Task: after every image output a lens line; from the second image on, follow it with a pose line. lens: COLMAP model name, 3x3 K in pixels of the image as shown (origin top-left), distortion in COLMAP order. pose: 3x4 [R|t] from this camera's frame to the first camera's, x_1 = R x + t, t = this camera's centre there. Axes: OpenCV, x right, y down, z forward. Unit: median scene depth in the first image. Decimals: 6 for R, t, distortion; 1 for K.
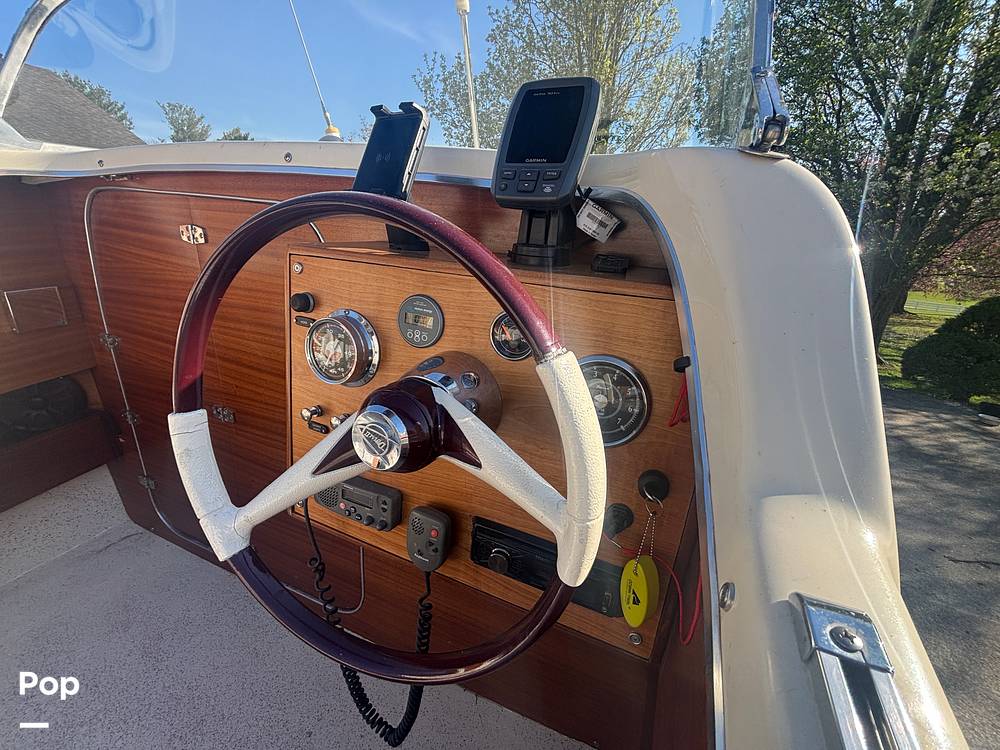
lens RADIAL K [[411.1, 0, 505.5], [0, 411.1, 372.3], [0, 0, 1]] dist [-0.001826, 0.000056]
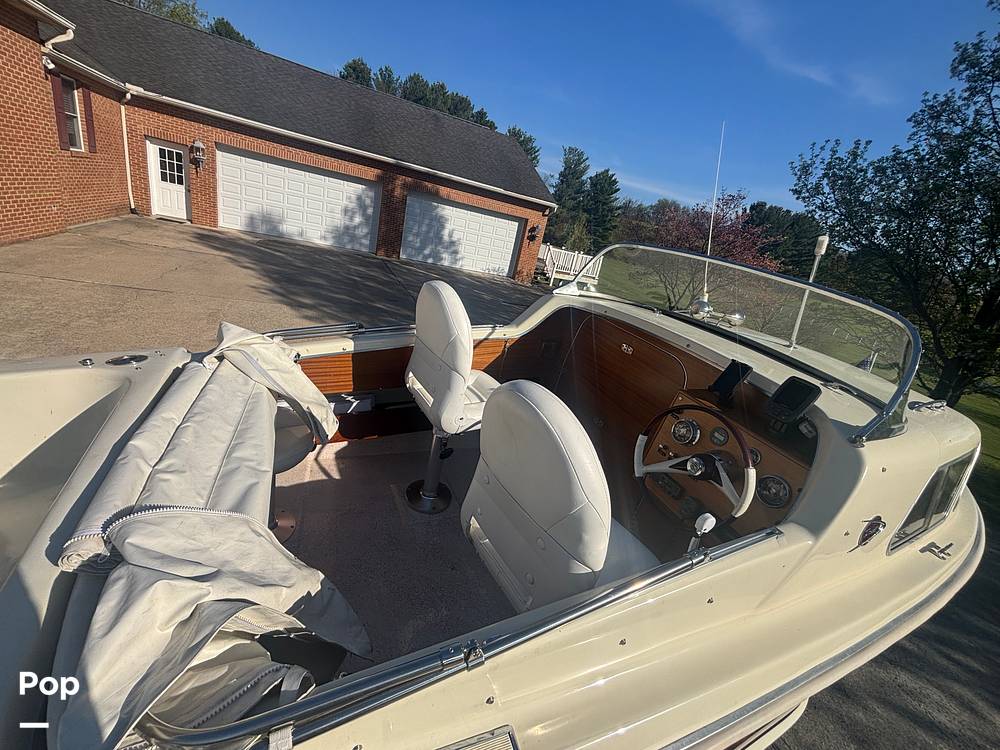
lens RADIAL K [[411.1, 0, 504.3], [0, 411.1, 370.8], [0, 0, 1]] dist [-0.001826, 0.000056]
pose [[0.741519, 0.345781, -0.574965, 0.158456], [-0.393605, 0.918198, 0.044576, -0.077517], [0.543345, 0.193255, 0.816963, -2.053971]]
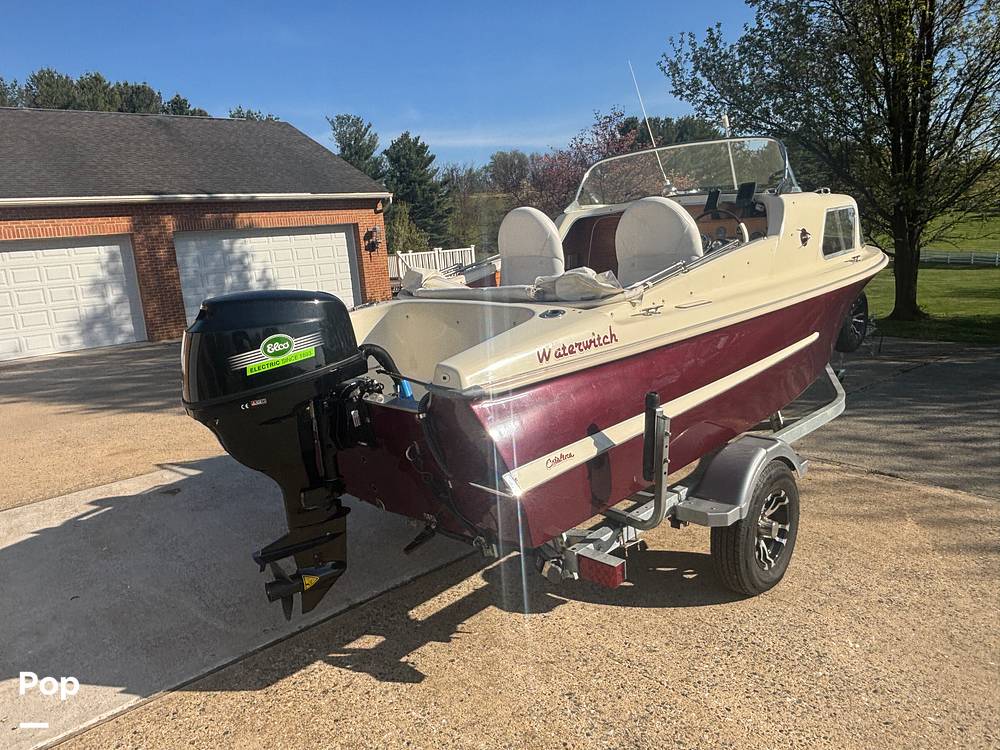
lens RADIAL K [[692.1, 0, 526.4], [0, 692.1, 354.5], [0, 0, 1]] dist [0.009170, -0.003390]
pose [[0.927068, -0.050251, -0.371509, 0.550520], [-0.009336, 0.987574, -0.156878, 2.324123], [0.374776, 0.148905, 0.915079, -6.376165]]
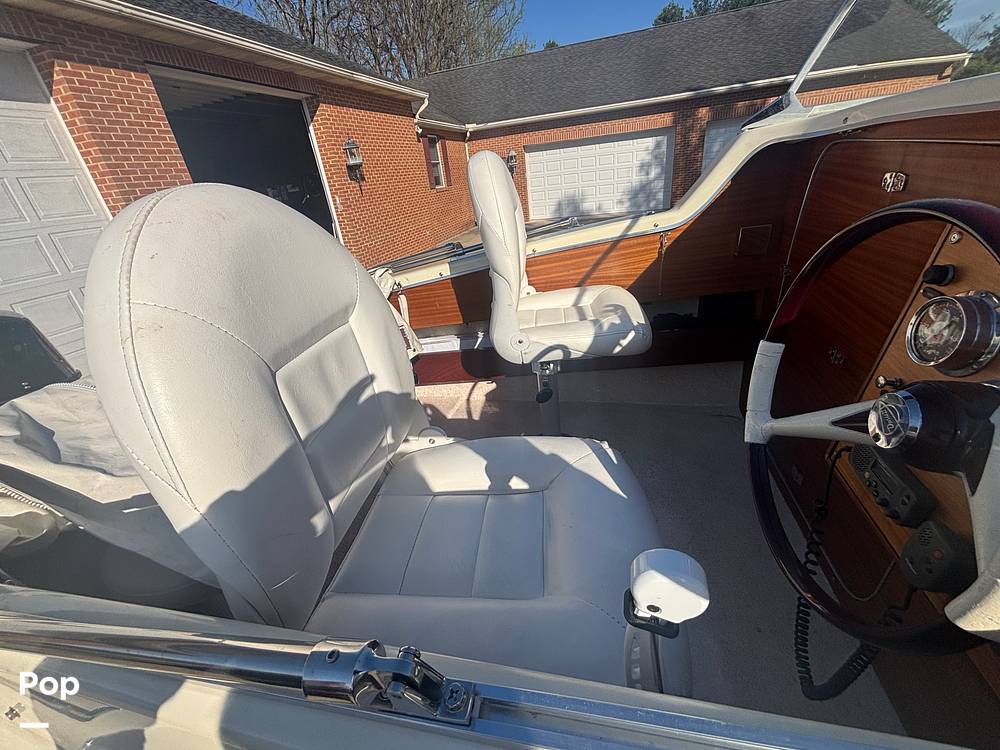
lens RADIAL K [[411.1, 0, 496.3], [0, 411.1, 370.5], [0, 0, 1]] dist [-0.001826, 0.000056]
pose [[0.150312, 0.384844, -0.910660, 0.328061], [-0.217211, 0.911474, 0.349335, -0.079333], [0.964482, 0.145297, 0.220598, -0.187200]]
